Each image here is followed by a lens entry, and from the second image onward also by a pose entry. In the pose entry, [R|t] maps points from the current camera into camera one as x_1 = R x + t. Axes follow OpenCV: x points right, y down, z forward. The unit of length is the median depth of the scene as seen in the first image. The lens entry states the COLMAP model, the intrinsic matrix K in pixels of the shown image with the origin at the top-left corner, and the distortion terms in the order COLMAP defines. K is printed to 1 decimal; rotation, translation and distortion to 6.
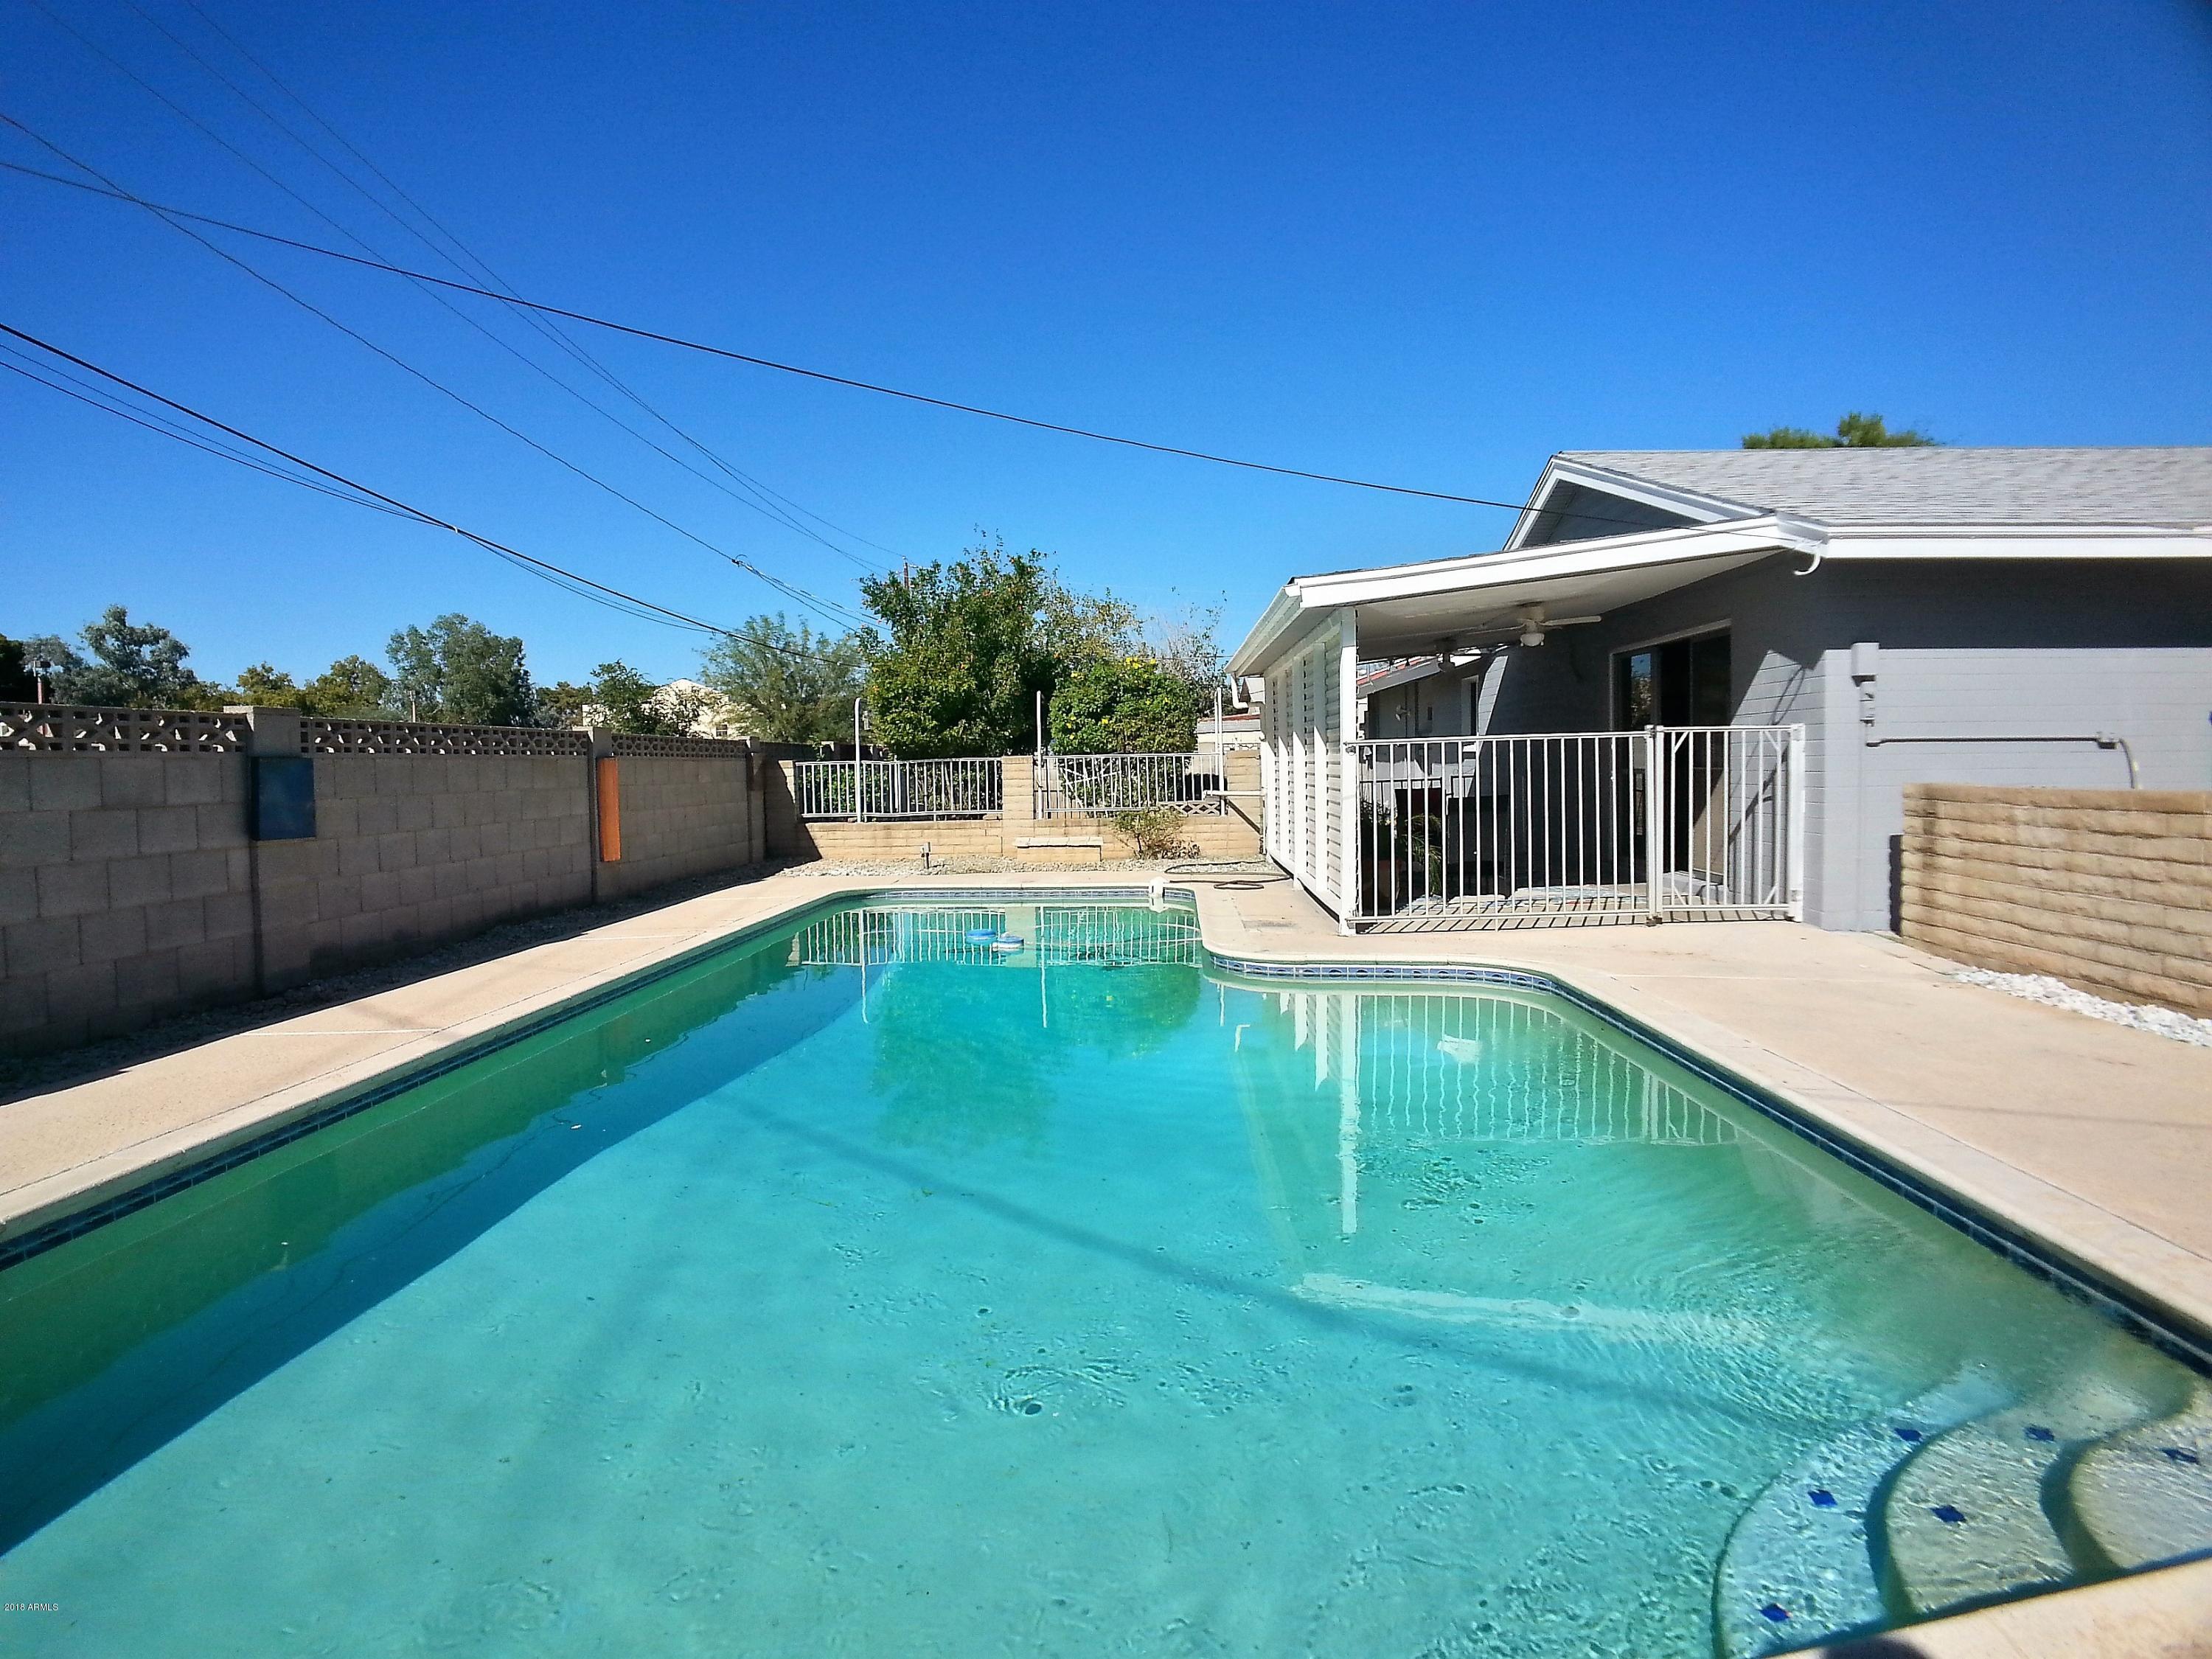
lens RADIAL K [[1215.6, 0, 1136.2], [0, 1215.6, 831.0], [0, 0, 1]] dist [-0.042061, 0.000953]
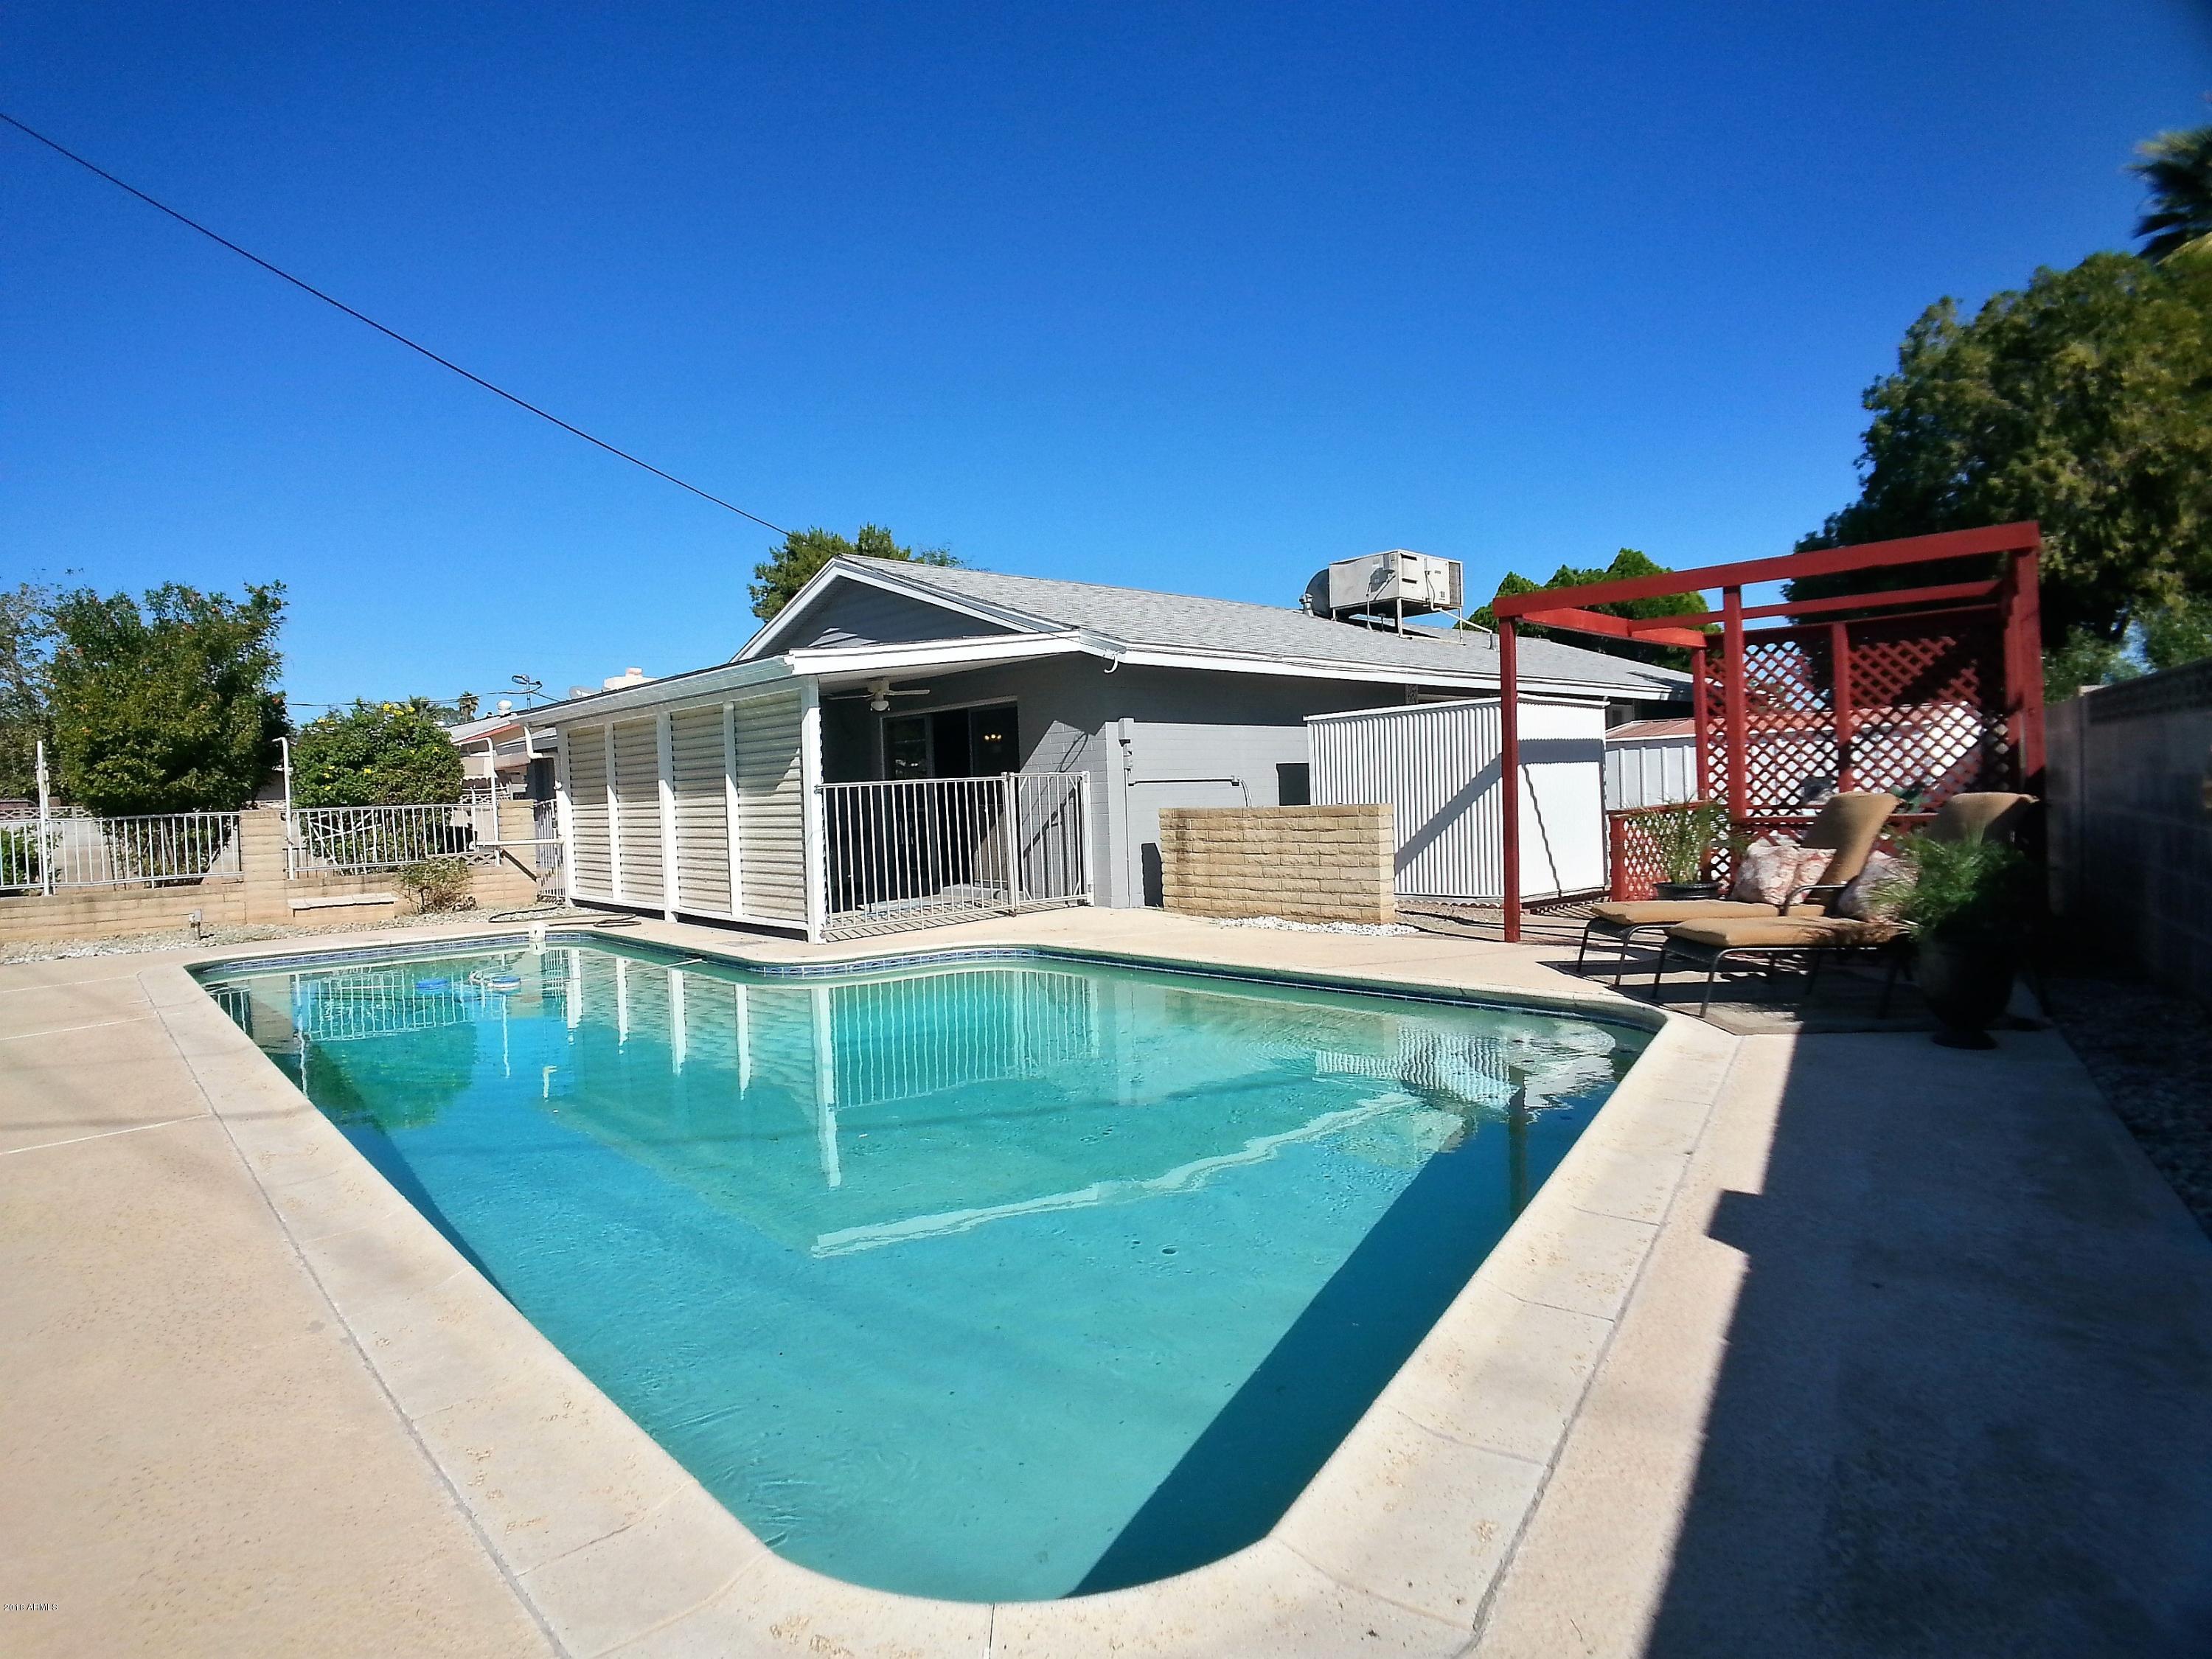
lens RADIAL K [[1194.0, 0, 1062.0], [0, 1194.0, 824.4], [0, 0, 1]] dist [-0.040720, -0.012438]
pose [[0.721286, -0.024669, 0.692198, -0.442020], [0.060599, 0.997781, -0.027587, 0.013276], [-0.689981, 0.061845, 0.721180, -0.030568]]
